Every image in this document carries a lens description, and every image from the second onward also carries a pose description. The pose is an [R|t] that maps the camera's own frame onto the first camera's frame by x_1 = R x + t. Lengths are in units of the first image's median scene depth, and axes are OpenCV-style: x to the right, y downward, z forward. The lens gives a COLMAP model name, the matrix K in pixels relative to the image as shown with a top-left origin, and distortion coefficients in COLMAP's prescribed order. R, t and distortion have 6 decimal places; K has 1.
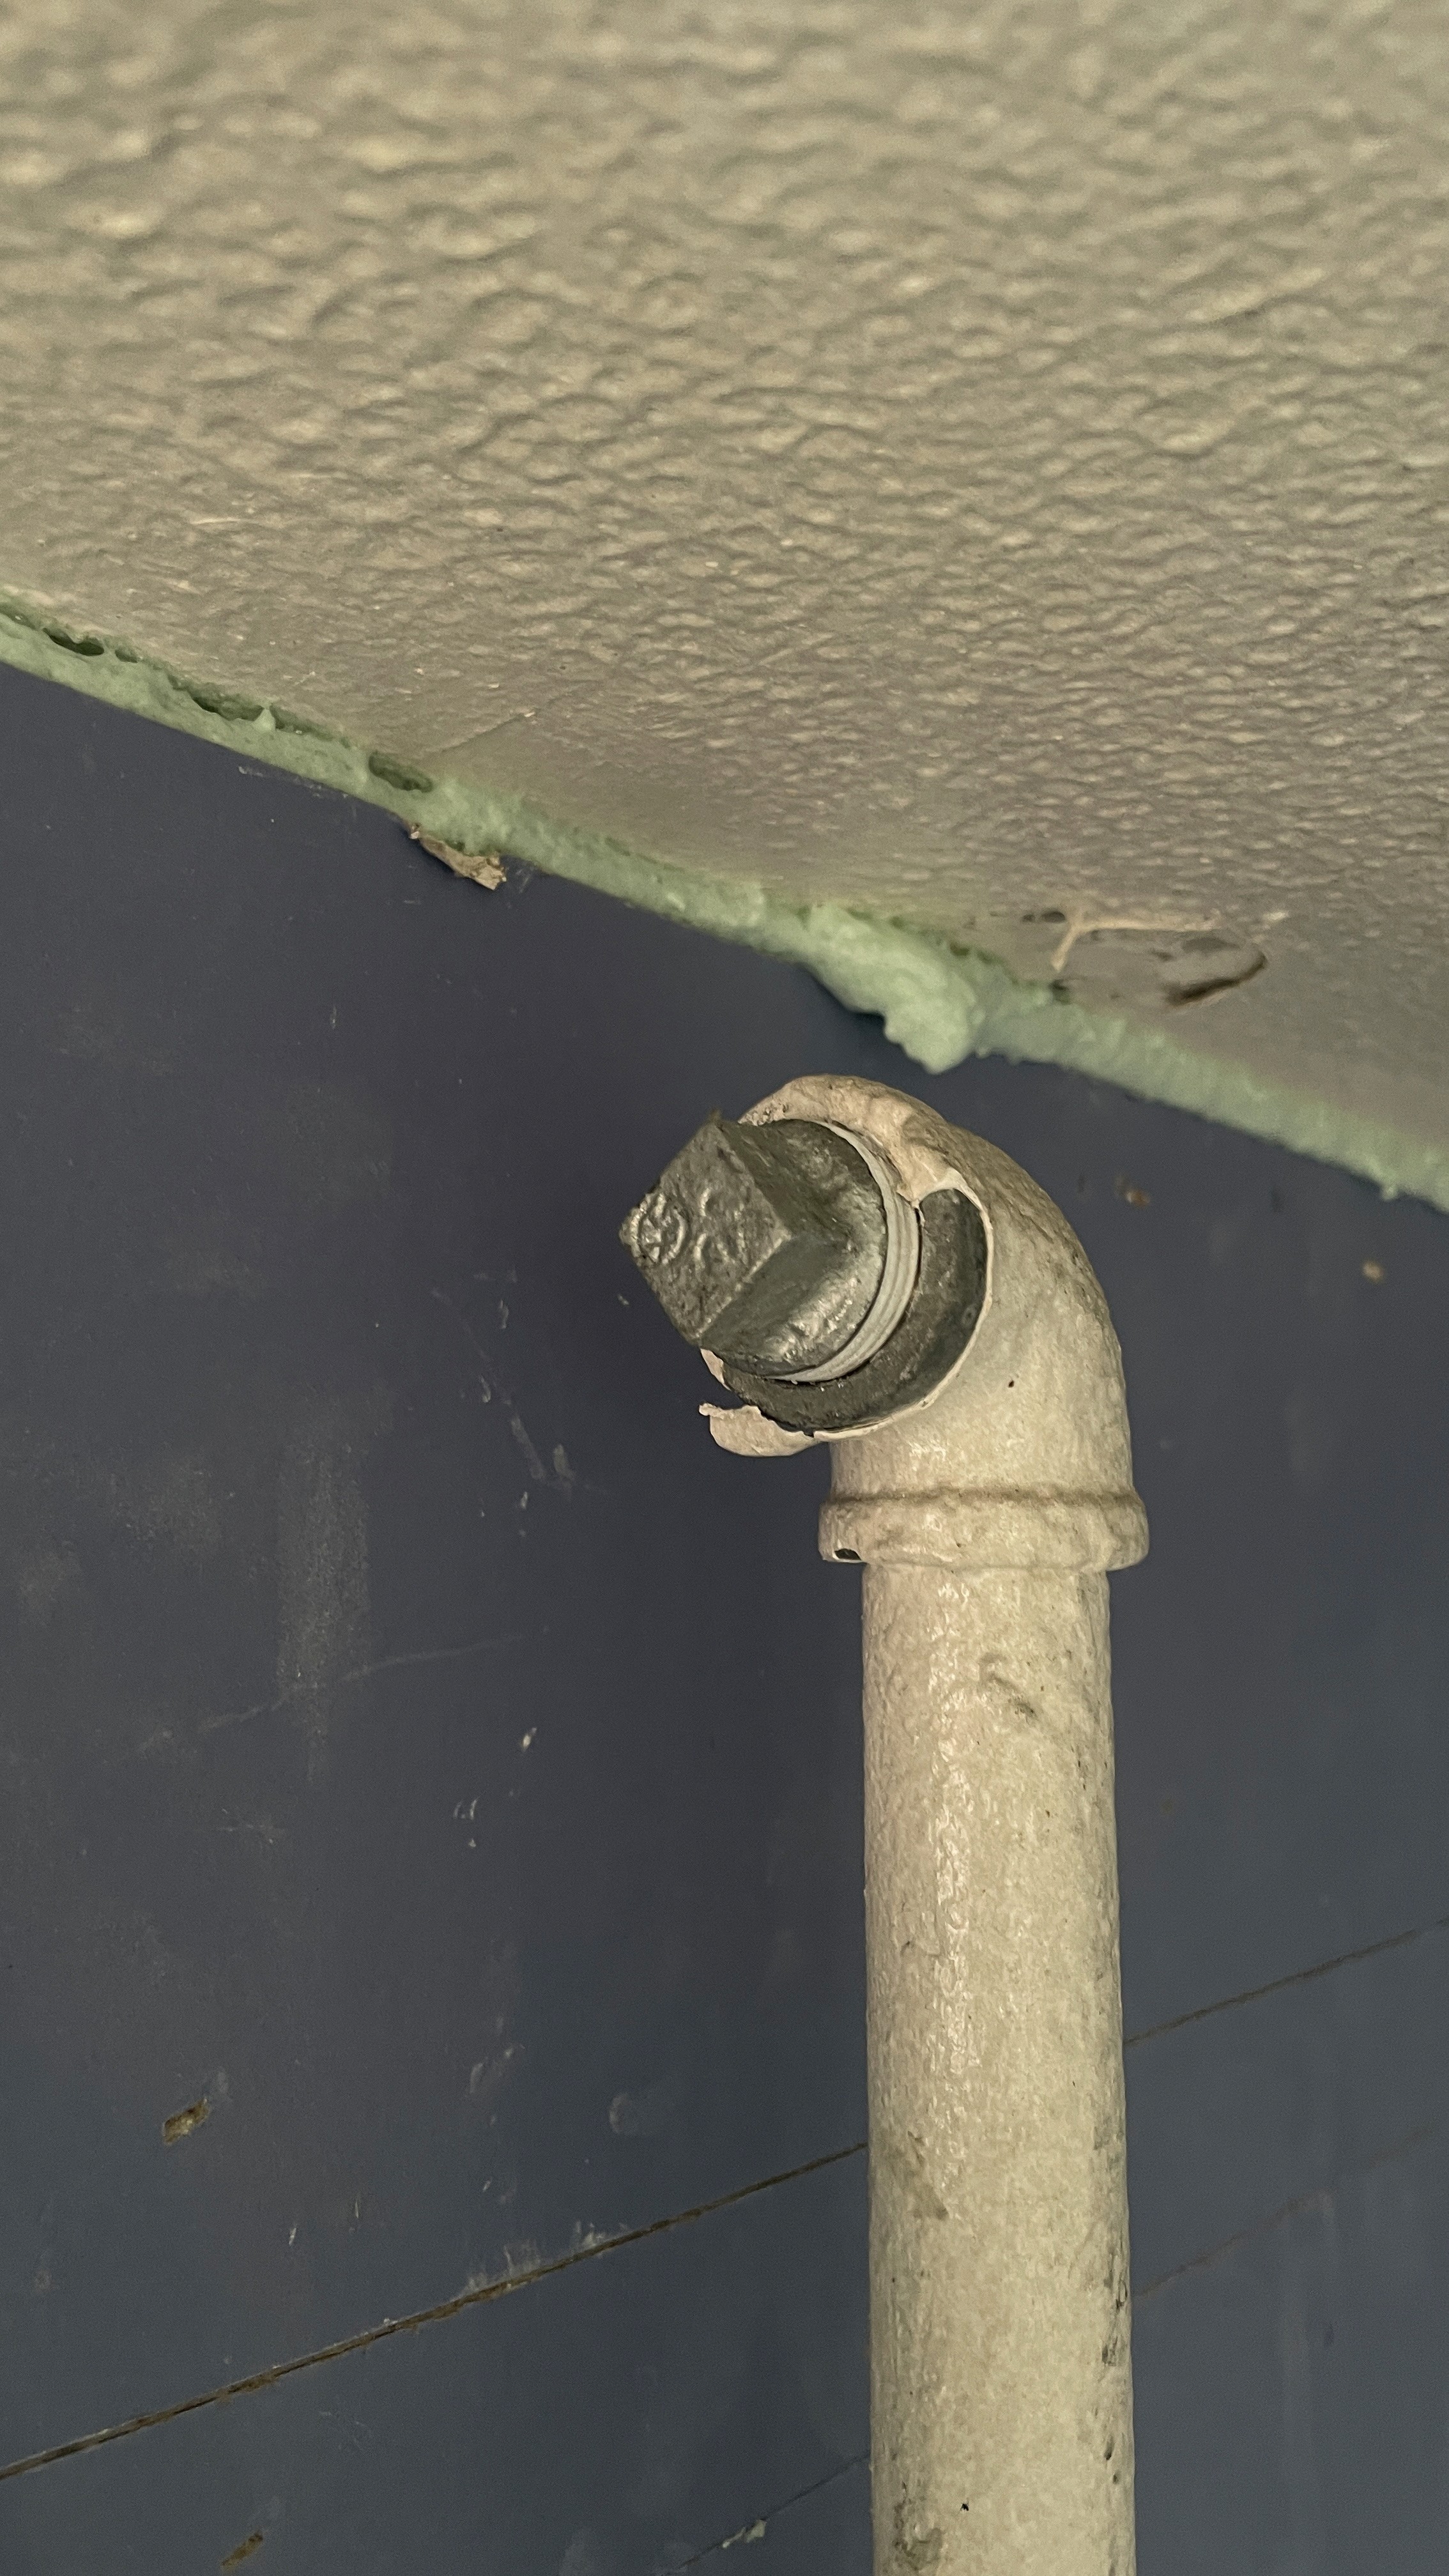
lens RADIAL K [[1945.2, 0, 730.4], [0, 1945.2, 1287.3], [0, 0, 1]] dist [0.058609, -0.056206]
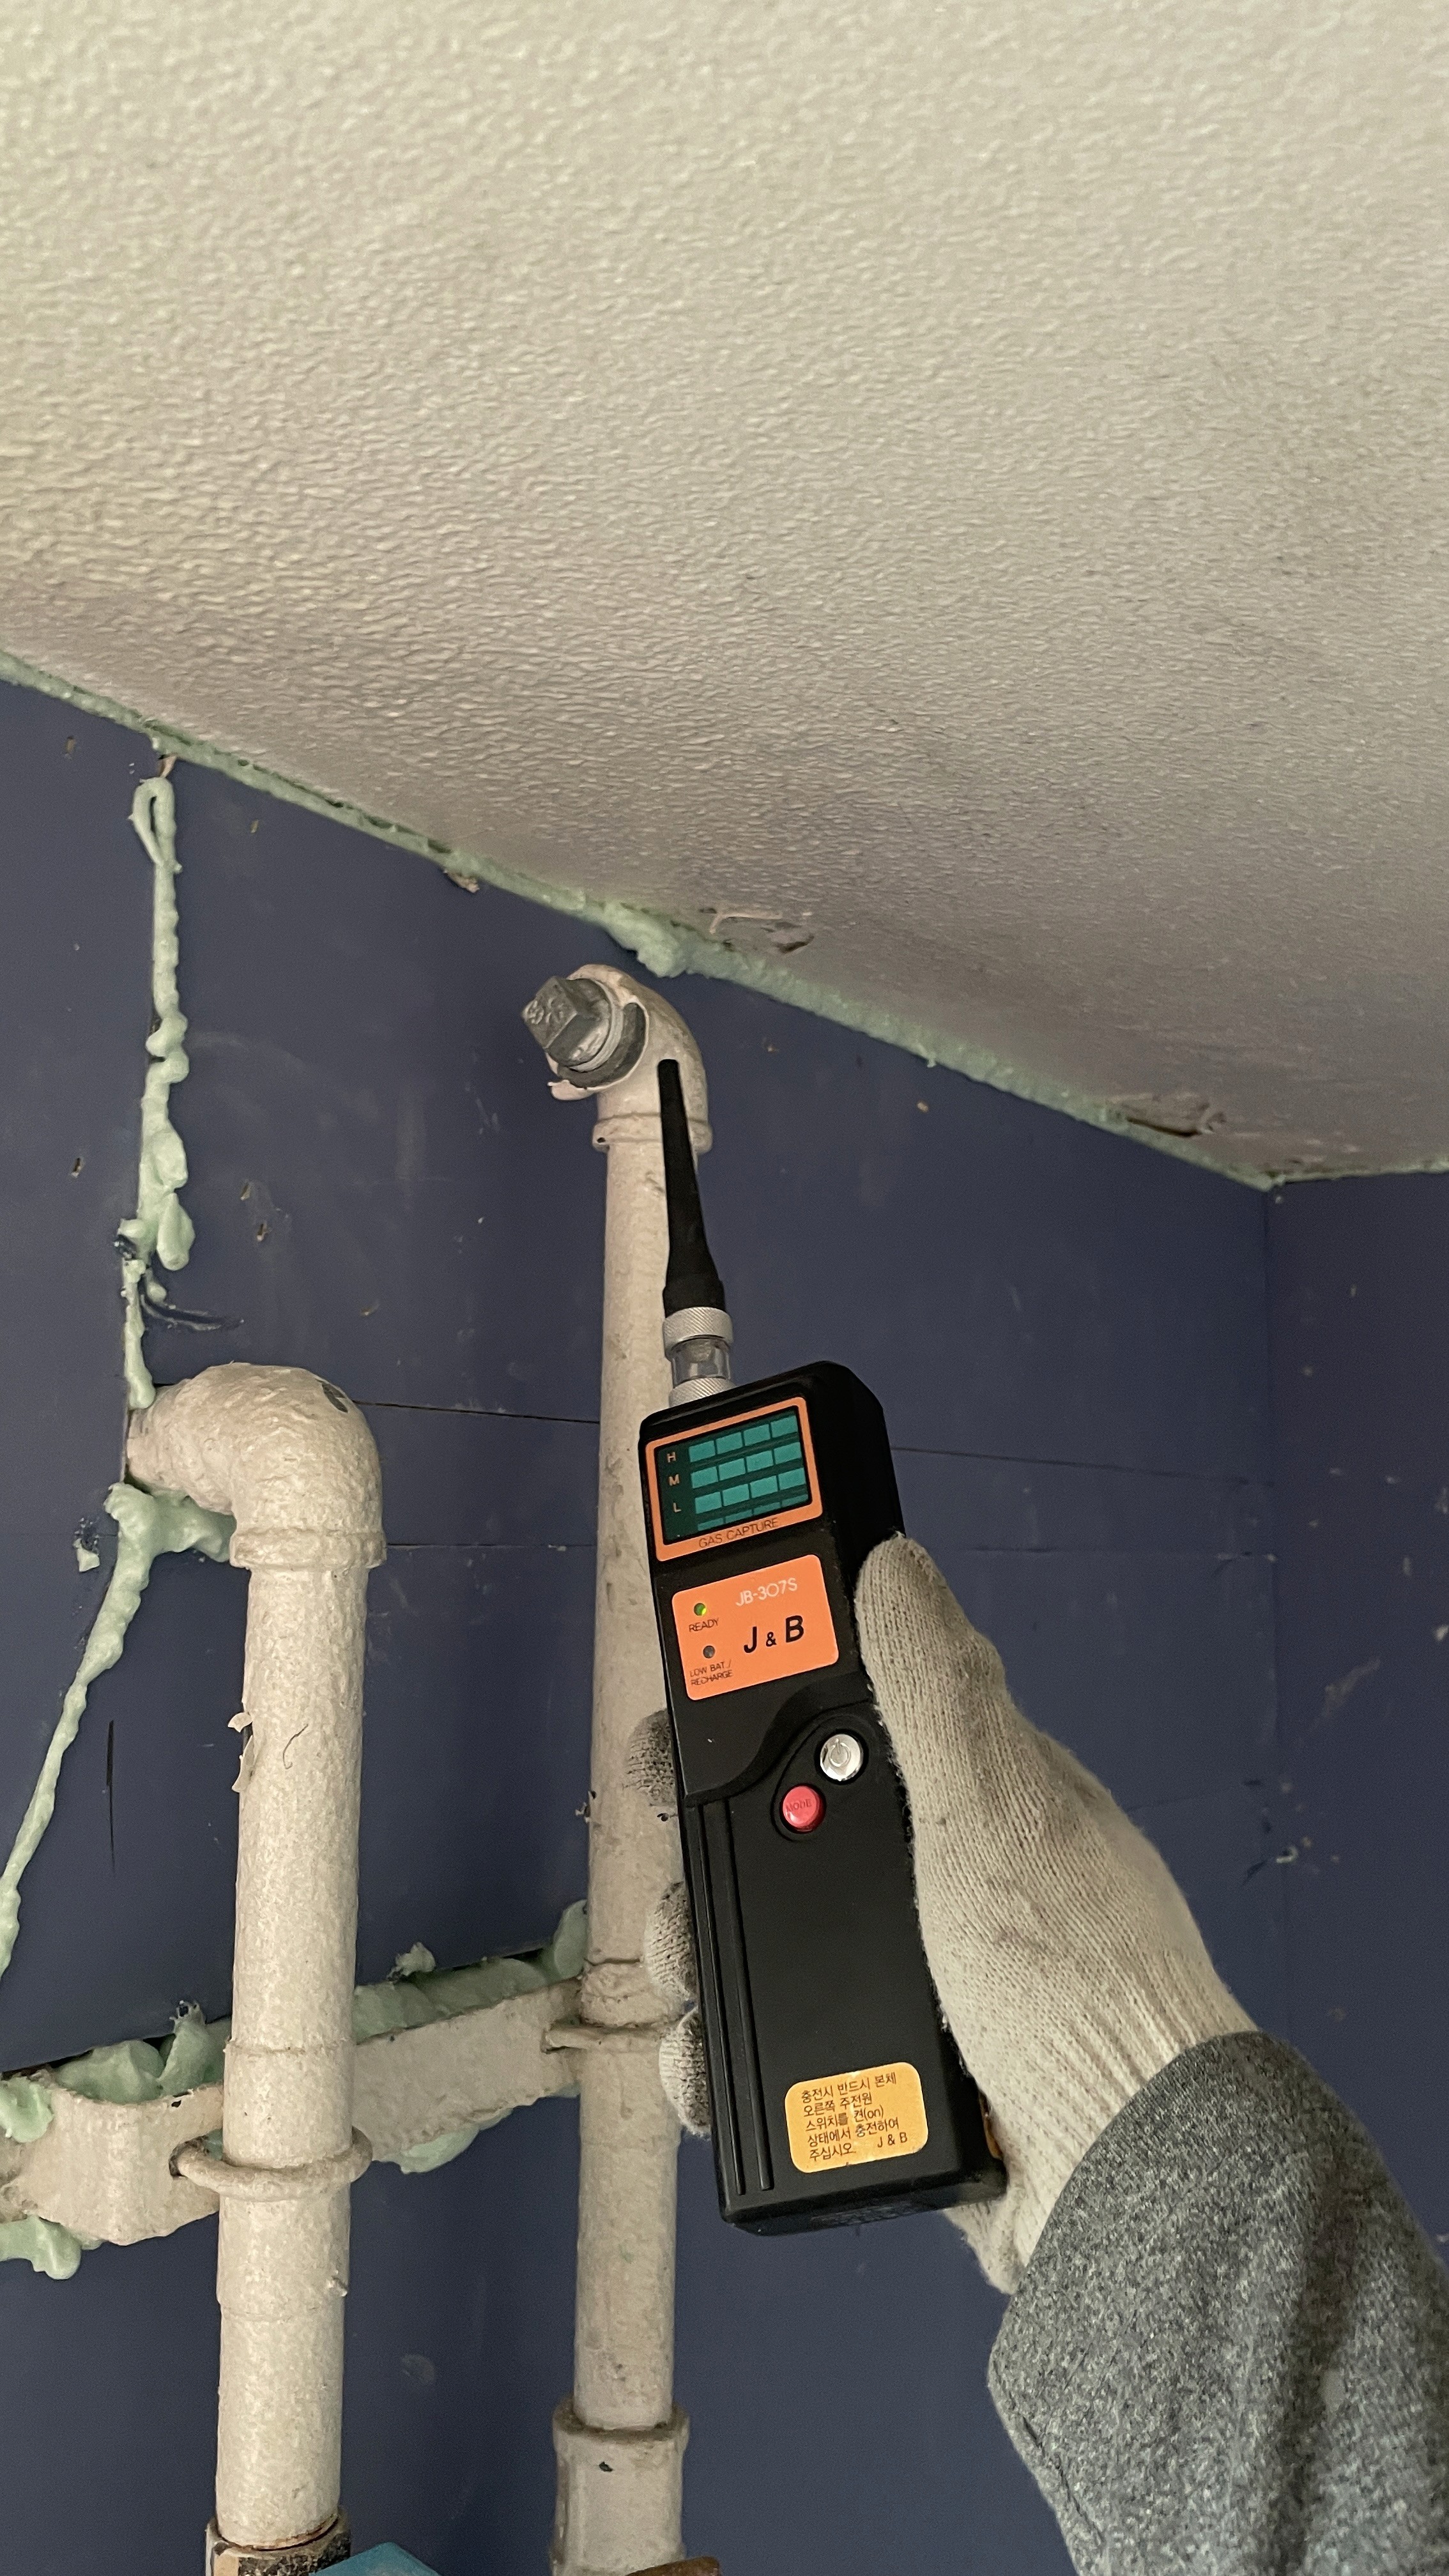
lens RADIAL K [[1945.2, 0, 718.1], [0, 1945.2, 1287.6], [0, 0, 1]] dist [0.058609, -0.056206]
pose [[0.998511, 0.024042, 0.048964, 0.088457], [-0.024512, 0.999659, 0.009025, 0.293121], [-0.048731, -0.010212, 0.998760, -1.632880]]
